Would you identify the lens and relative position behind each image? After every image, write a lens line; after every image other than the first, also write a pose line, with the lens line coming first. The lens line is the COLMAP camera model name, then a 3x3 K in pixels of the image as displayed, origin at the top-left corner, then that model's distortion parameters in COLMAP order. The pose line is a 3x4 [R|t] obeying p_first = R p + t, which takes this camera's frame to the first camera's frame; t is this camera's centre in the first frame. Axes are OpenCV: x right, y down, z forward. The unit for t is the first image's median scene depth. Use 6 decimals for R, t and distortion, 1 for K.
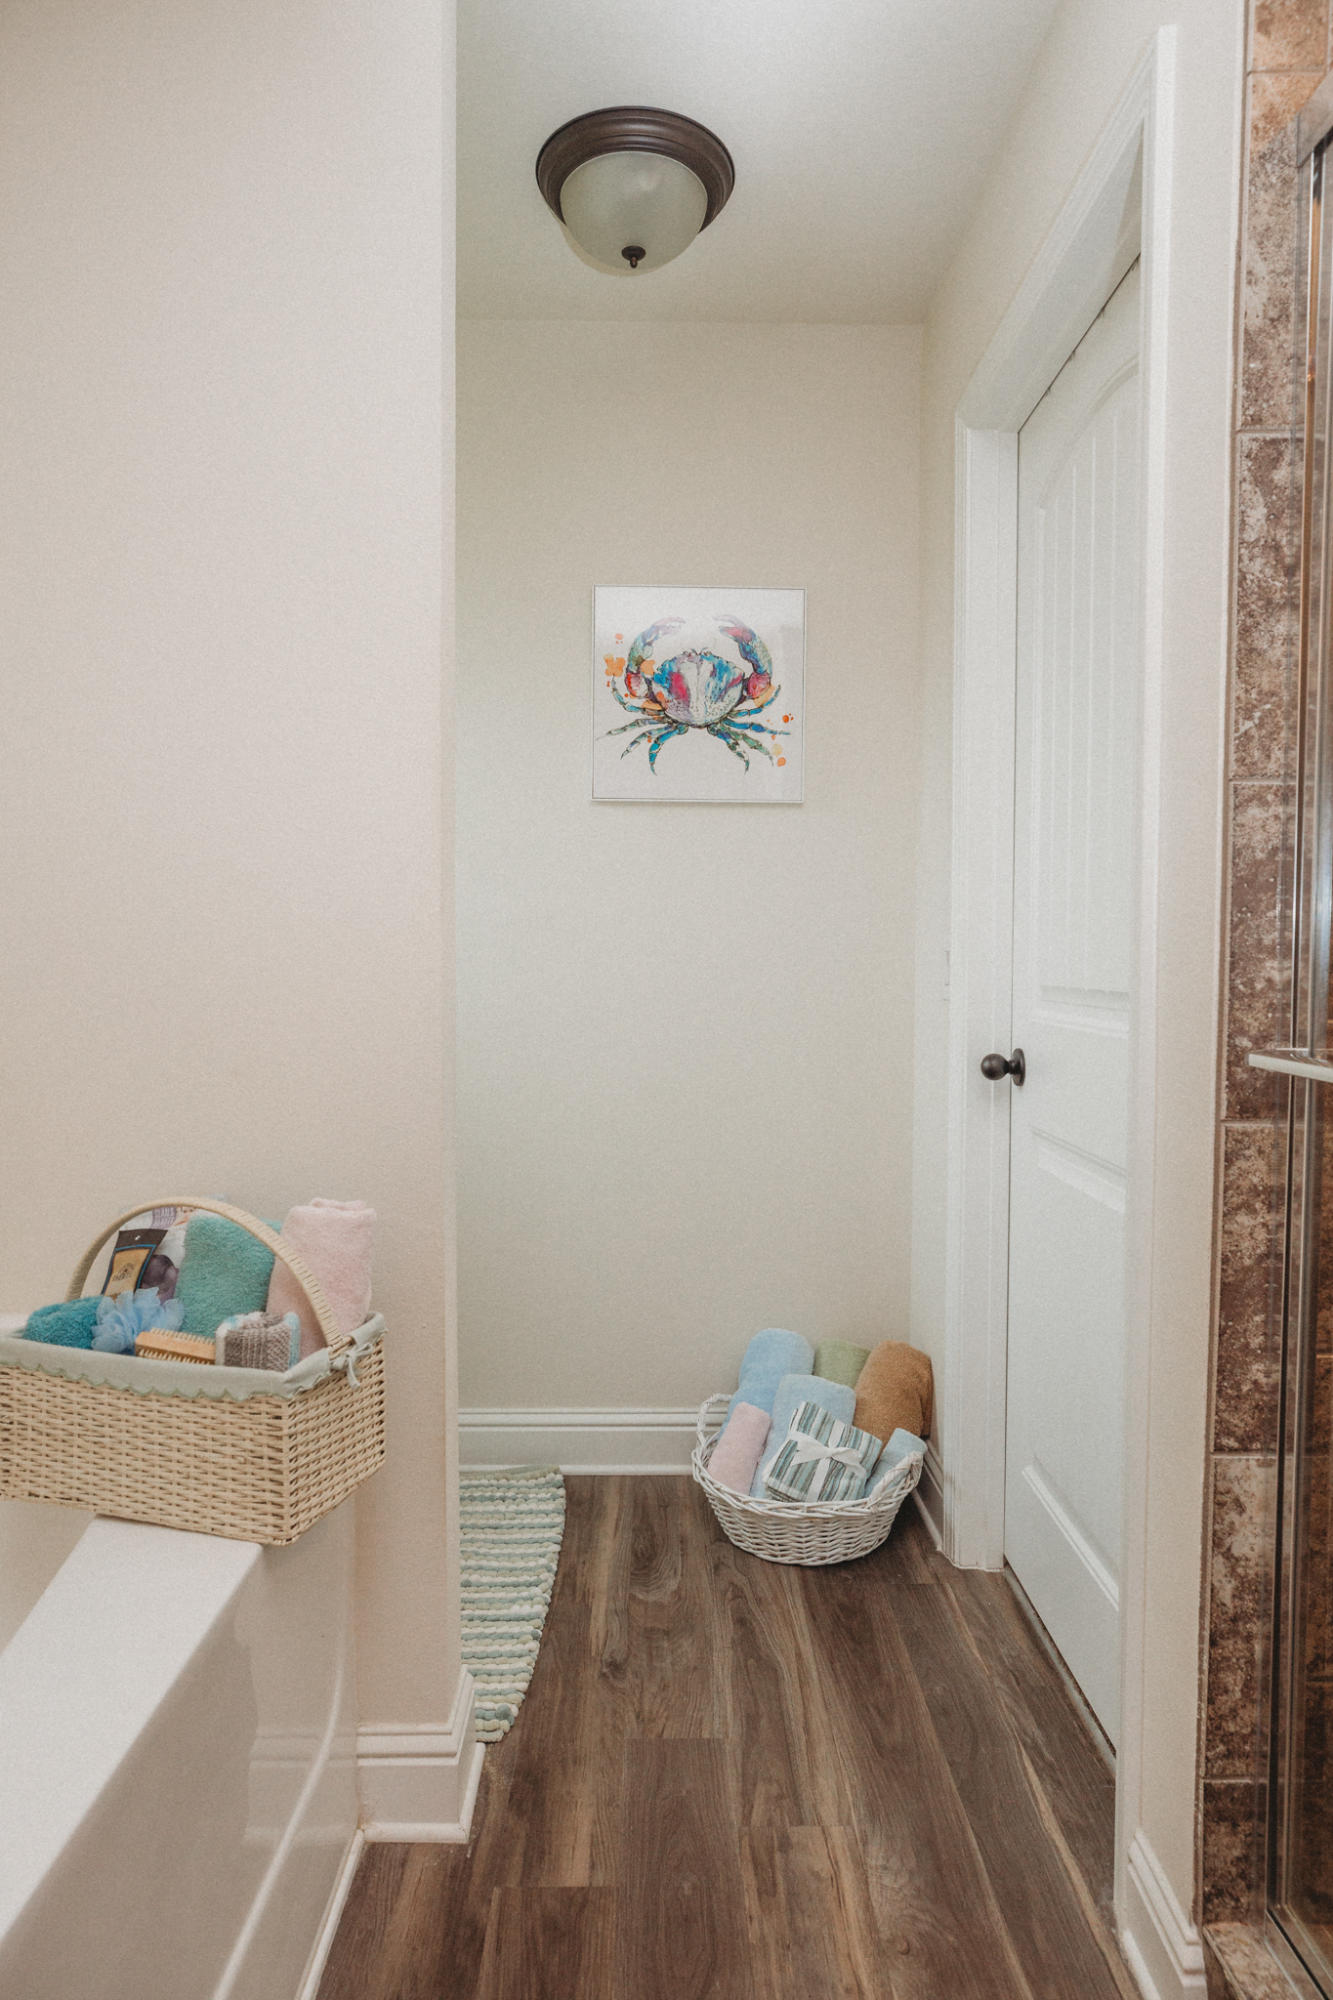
lens RADIAL K [[1250.4, 0, 669.2], [0, 1250.4, 1001.9], [0, 0, 1]] dist [-0.005864, 0.002783]
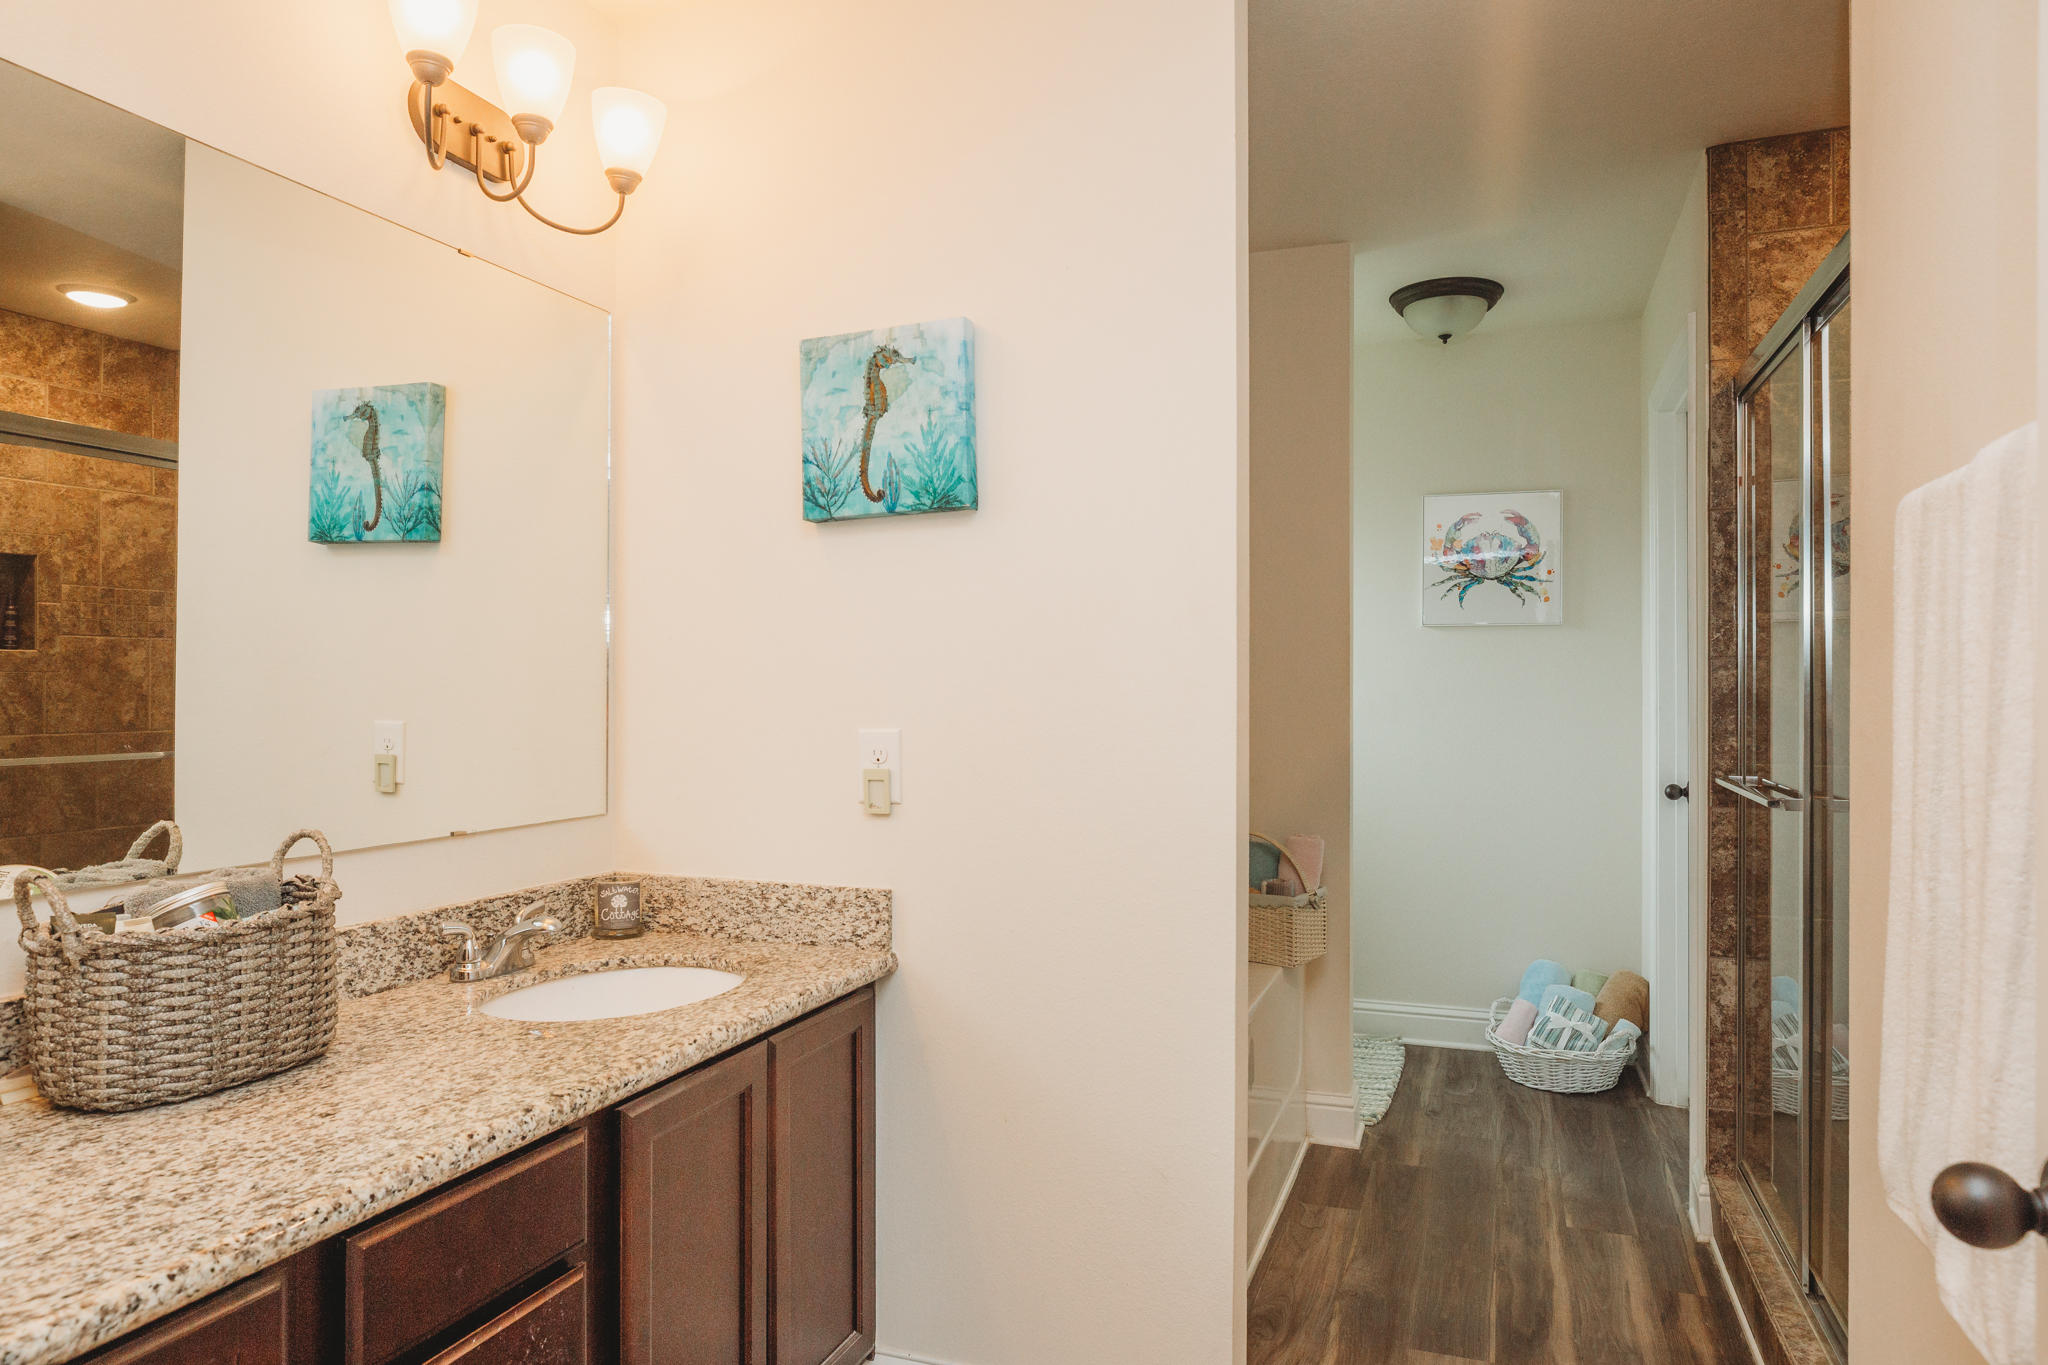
lens RADIAL K [[1280.4, 0, 1030.1], [0, 1280.4, 684.6], [0, 0, 1]] dist [-0.005864, 0.002783]
pose [[0.935418, -0.002292, -0.353536, 0.058253], [-0.013359, 0.999036, -0.041822, -0.007926], [0.353291, 0.043844, 0.934485, -0.867230]]
